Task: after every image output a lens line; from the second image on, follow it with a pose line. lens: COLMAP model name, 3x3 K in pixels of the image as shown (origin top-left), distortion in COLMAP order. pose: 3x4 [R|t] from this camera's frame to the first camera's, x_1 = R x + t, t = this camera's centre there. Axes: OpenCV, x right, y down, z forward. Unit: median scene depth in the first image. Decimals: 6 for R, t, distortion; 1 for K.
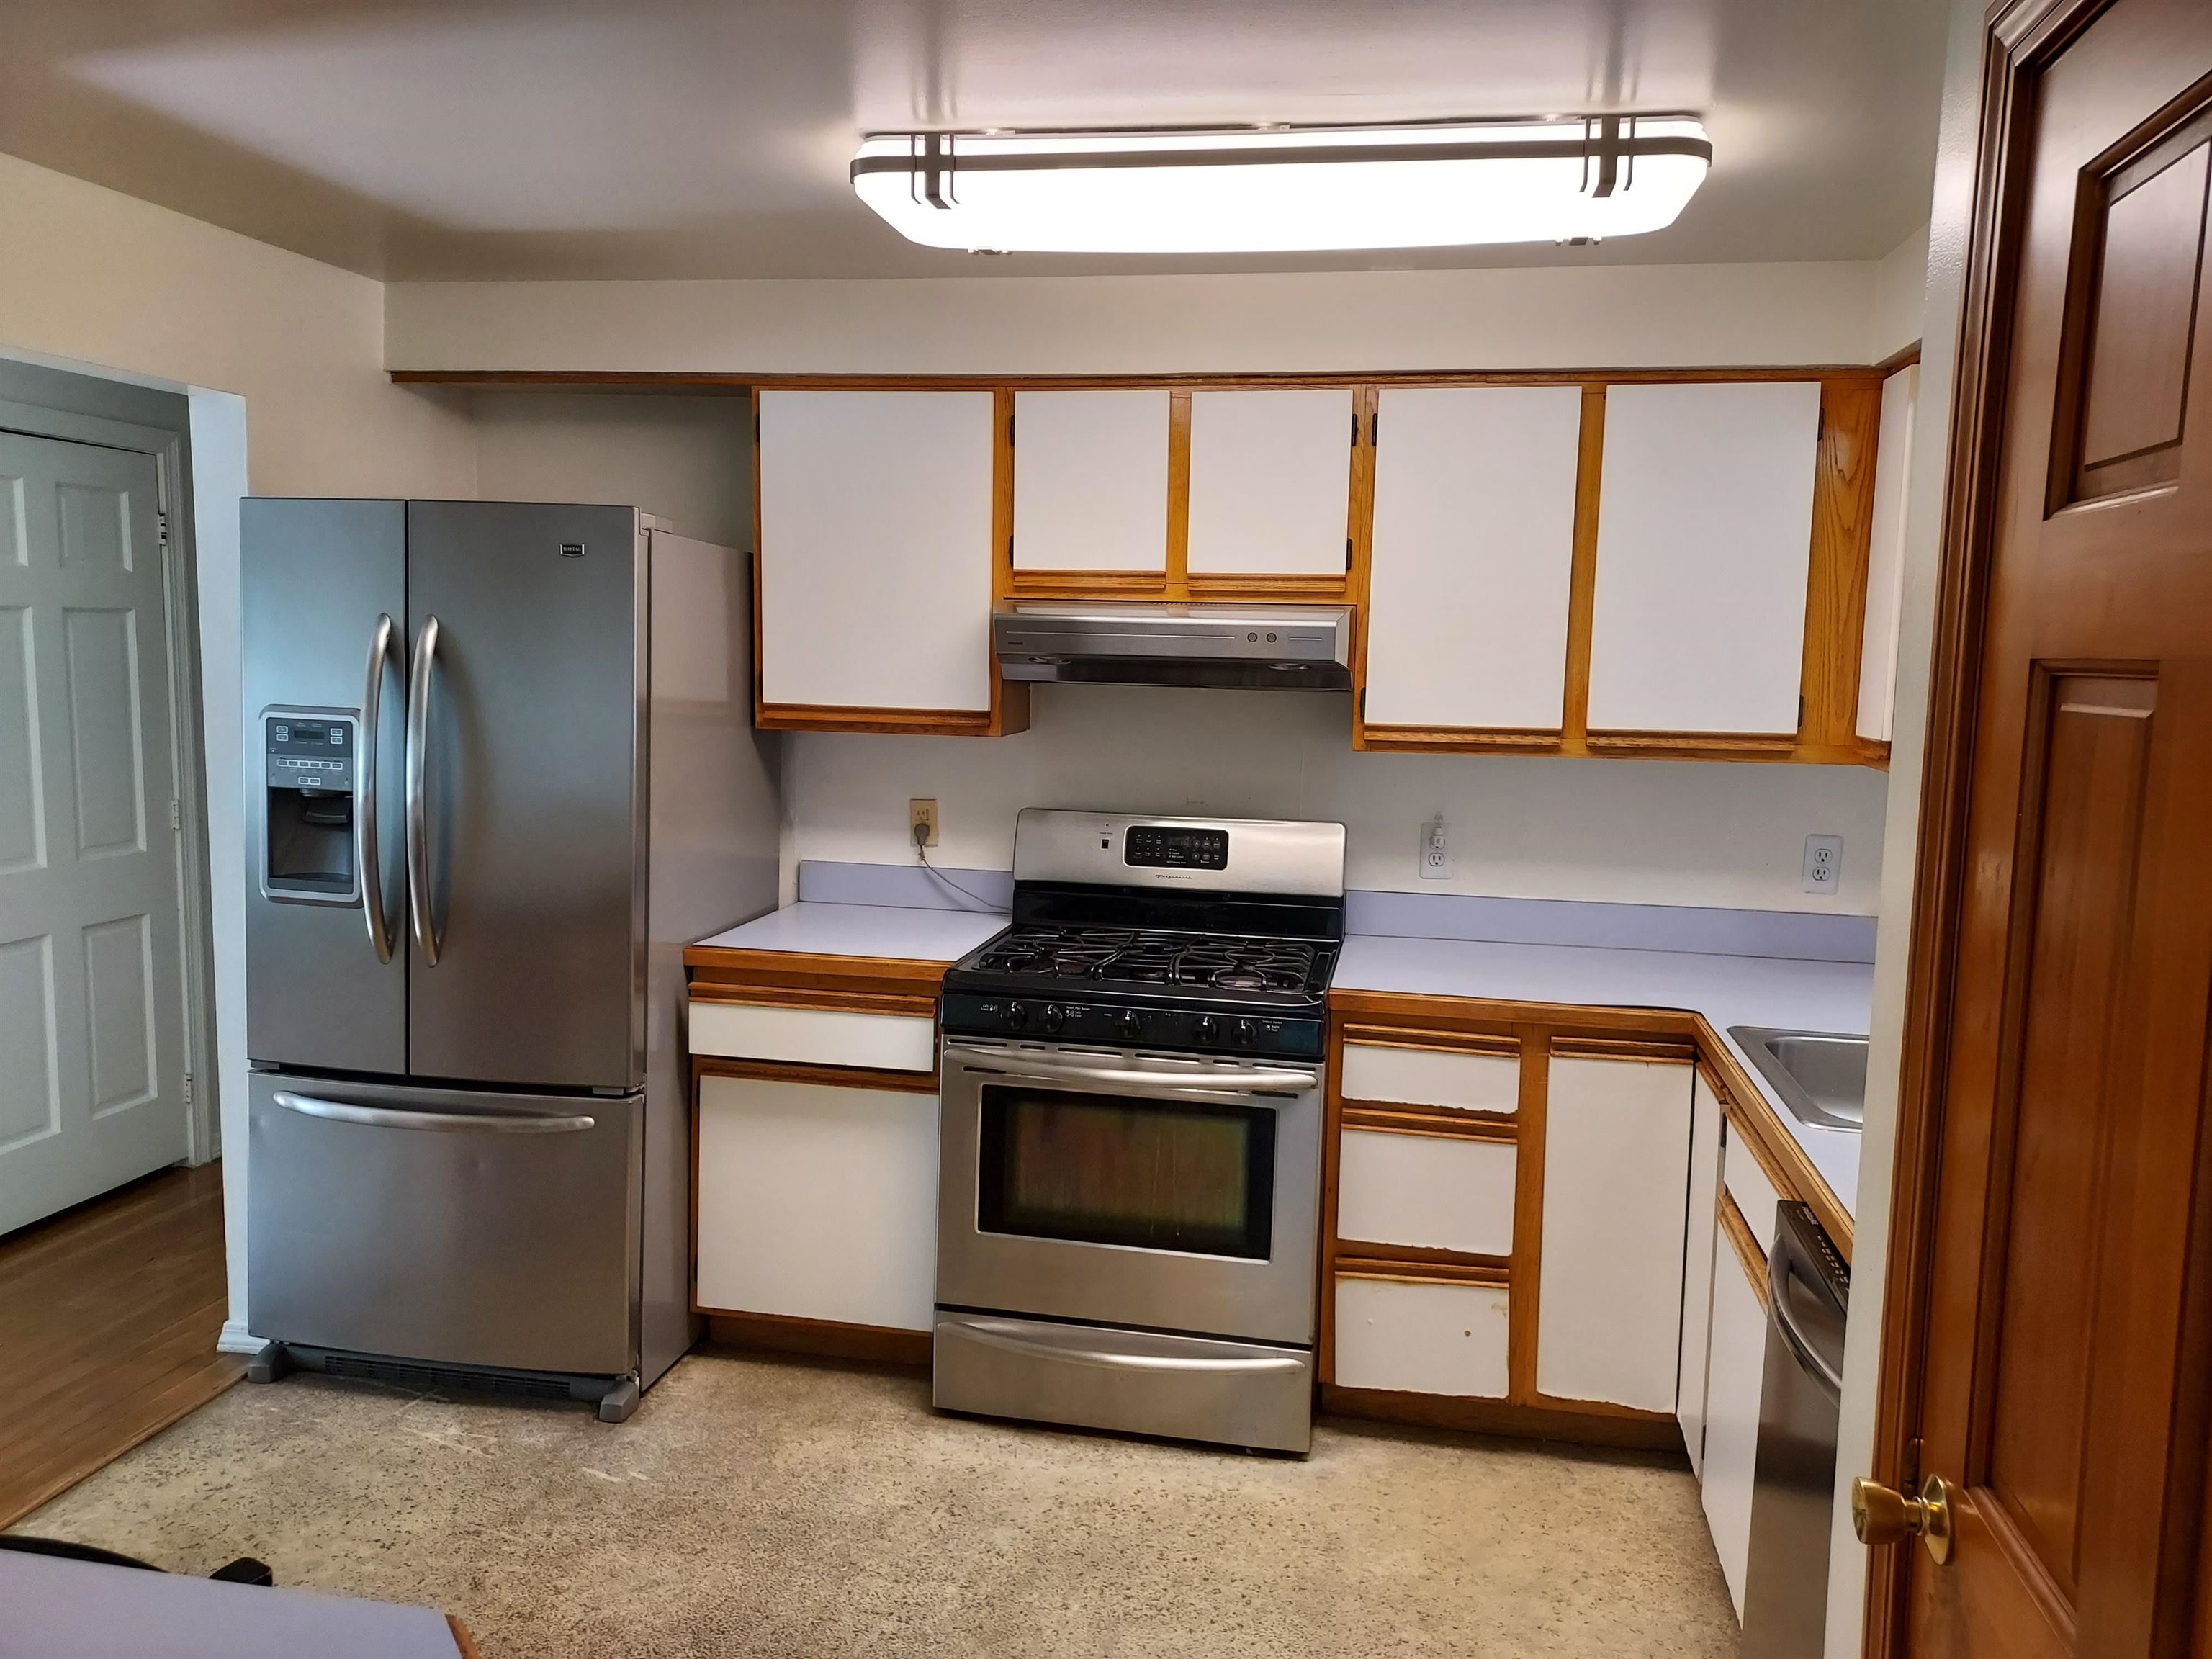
lens RADIAL K [[1629.7, 0, 1089.7], [0, 1629.7, 827.9], [0, 0, 1]] dist [0.079083, -0.018170]
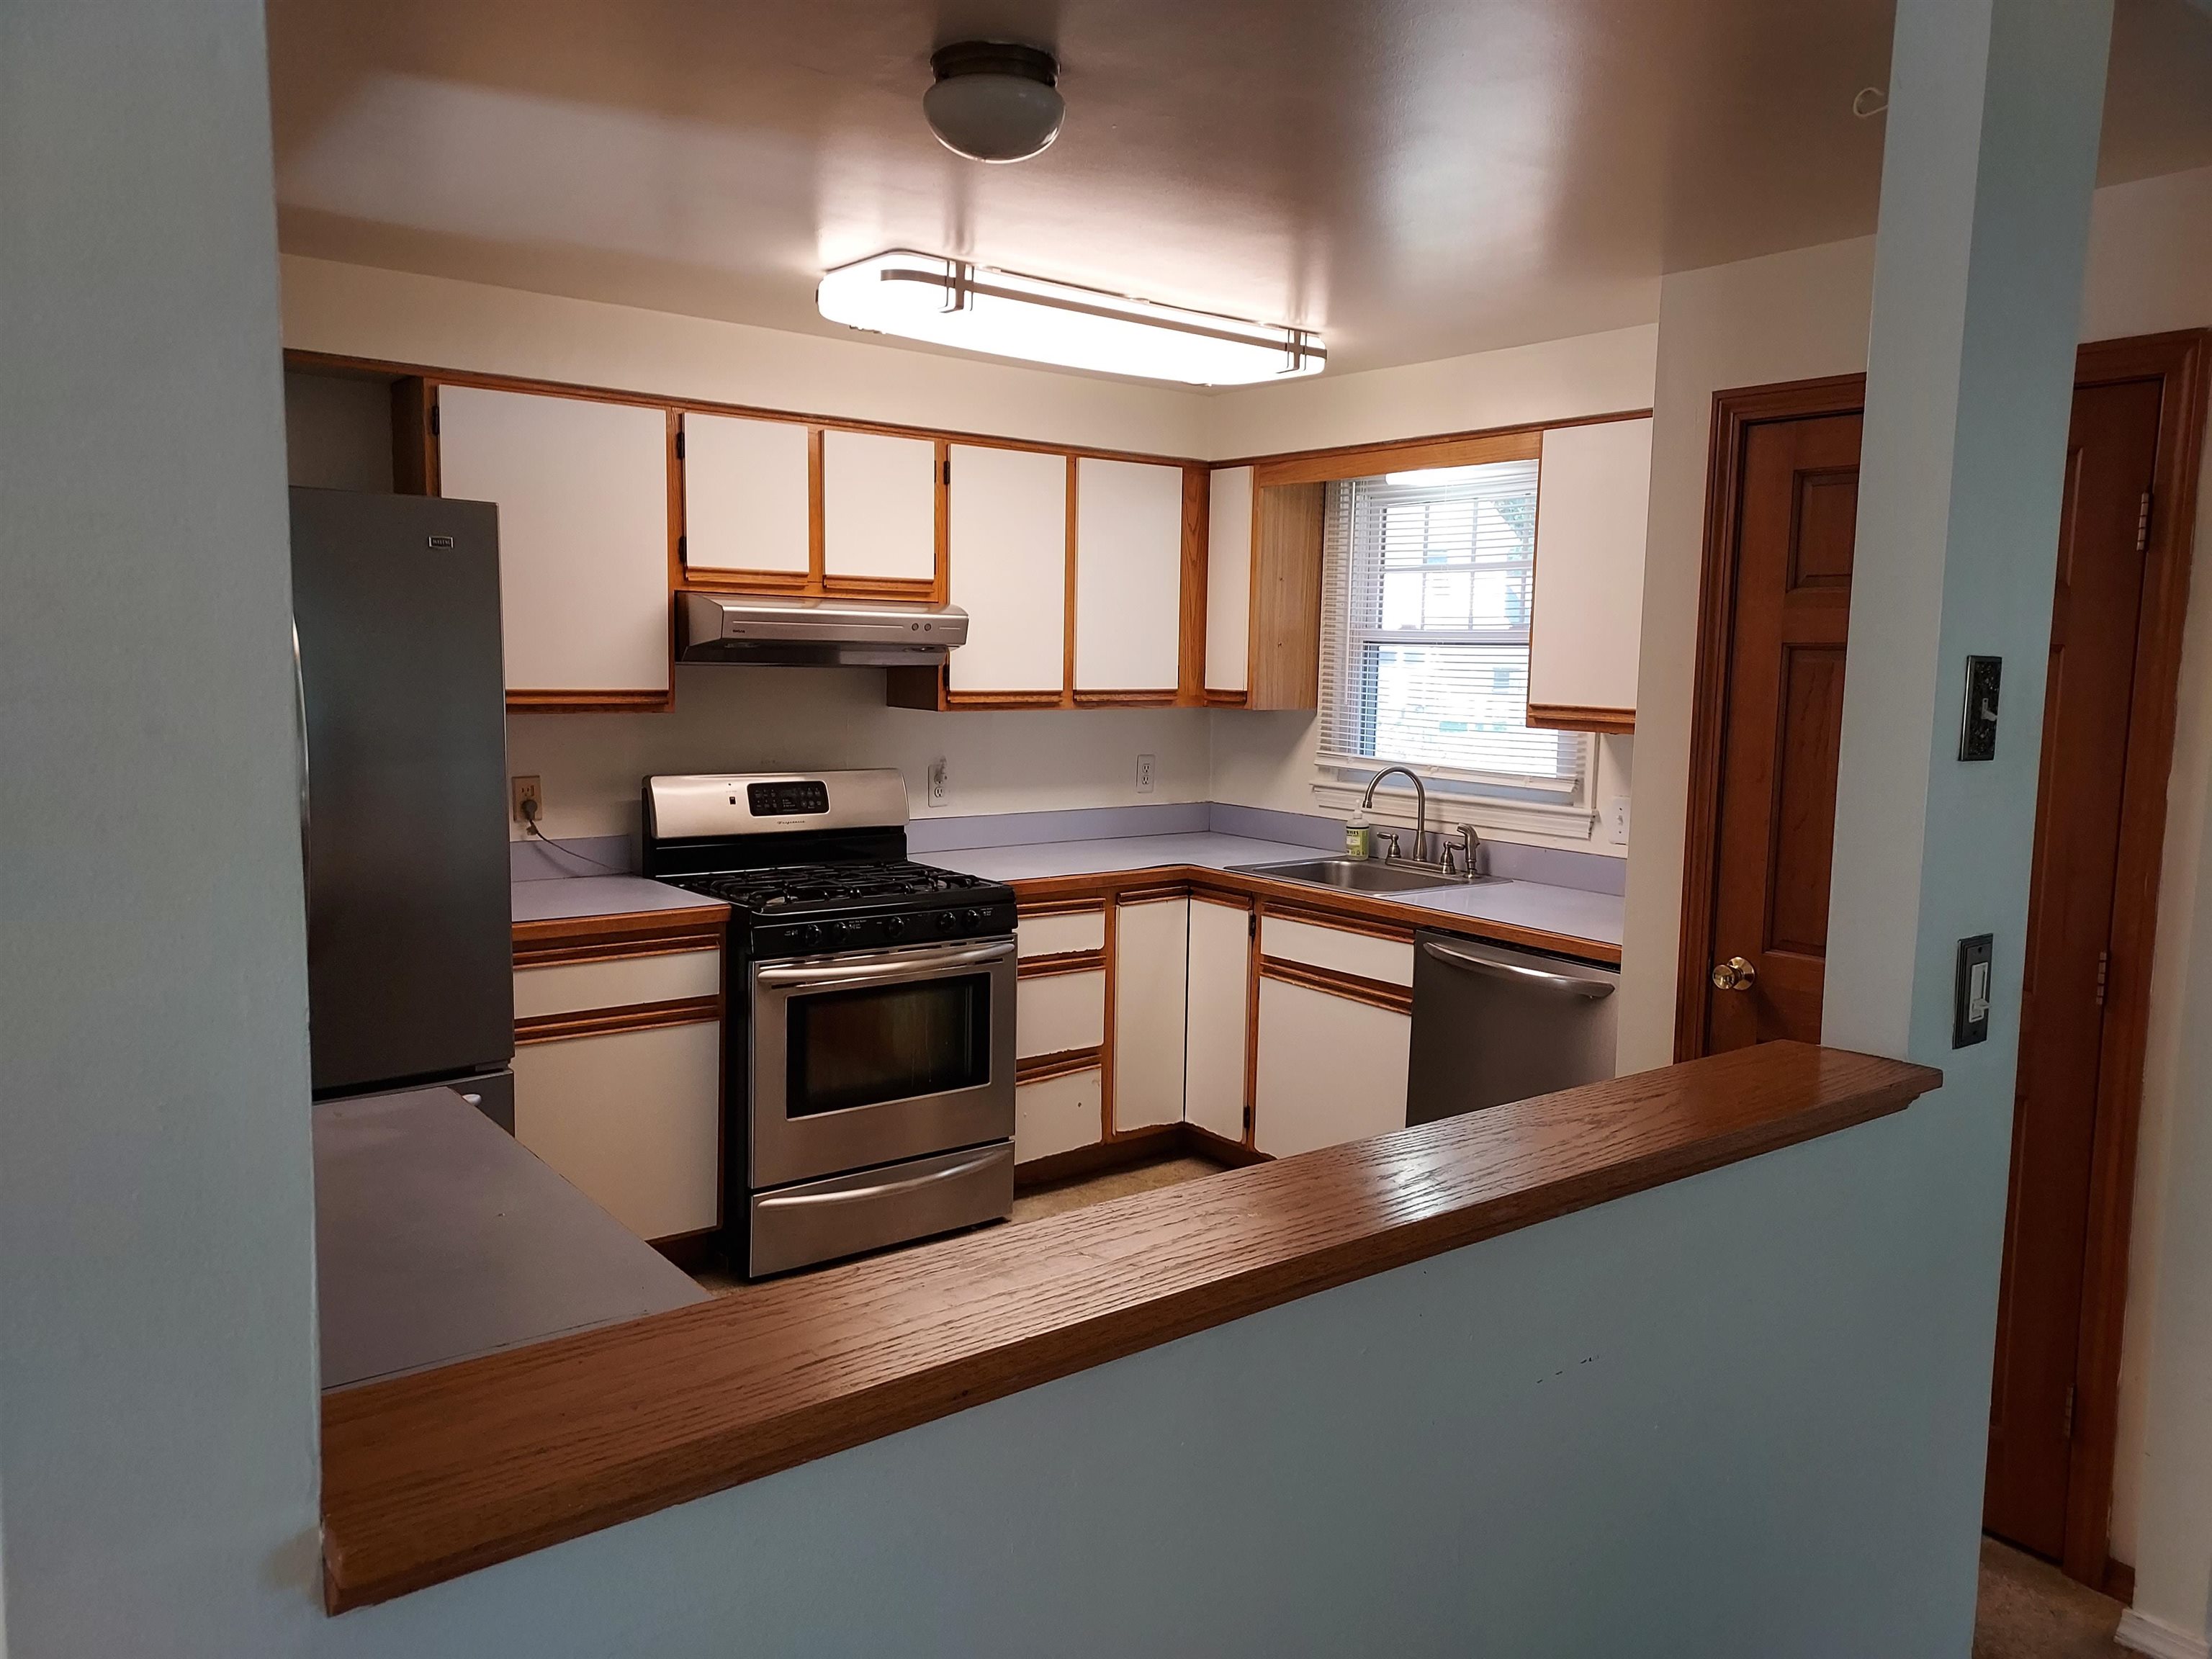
lens RADIAL K [[1629.7, 0, 1111.7], [0, 1629.7, 831.1], [0, 0, 1]] dist [0.079083, -0.018170]
pose [[0.662808, -0.095861, 0.742628, -0.764258], [0.082806, 0.995072, 0.054541, -0.011071], [-0.744197, 0.025344, 0.667479, 0.006593]]
